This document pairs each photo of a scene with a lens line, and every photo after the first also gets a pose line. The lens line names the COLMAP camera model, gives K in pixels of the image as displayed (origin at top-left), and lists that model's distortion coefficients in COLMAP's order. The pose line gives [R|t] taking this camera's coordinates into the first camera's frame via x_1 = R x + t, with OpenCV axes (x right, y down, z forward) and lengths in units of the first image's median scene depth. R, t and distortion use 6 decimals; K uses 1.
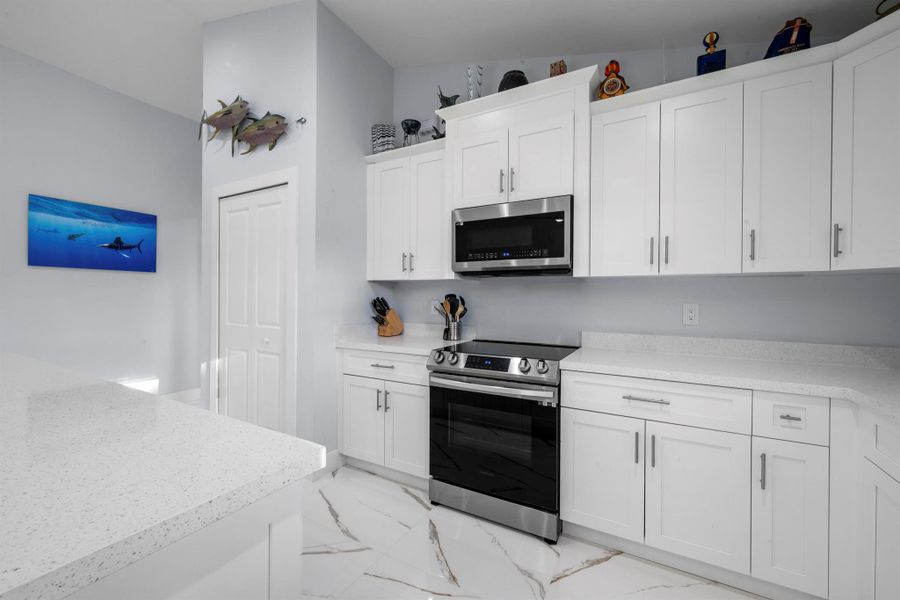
lens RADIAL K [[354.7, 0, 459.2], [0, 354.7, 300.4], [0, 0, 1]] dist [-0.002385, -0.000982]
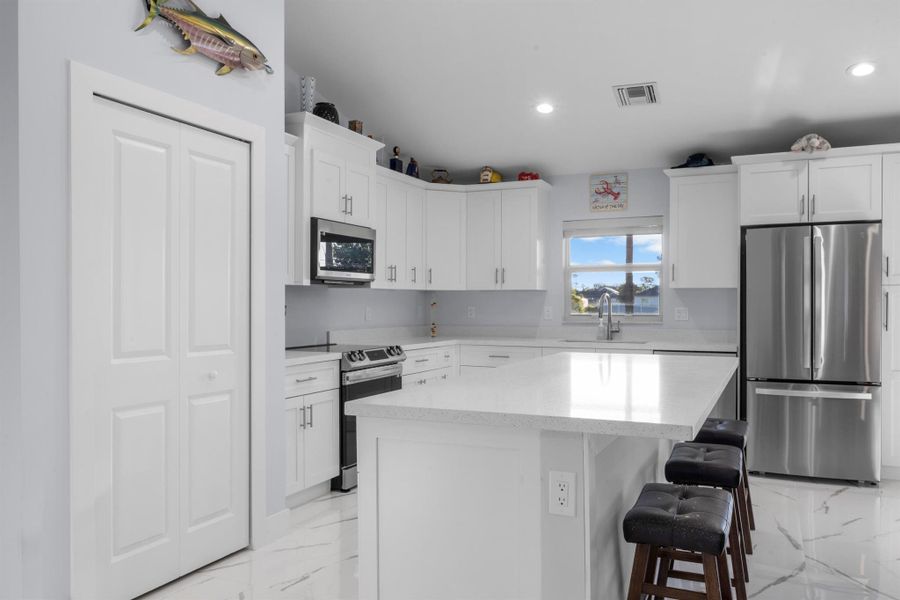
lens RADIAL K [[680.4, 0, 449.6], [0, 680.4, 307.5], [0, 0, 1]] dist [-0.009965, -0.002912]
pose [[-0.061384, -0.014013, 0.998016, -2.048171], [0.005787, 0.999880, 0.014395, -0.024996], [-0.998097, 0.006659, -0.061296, 0.757448]]
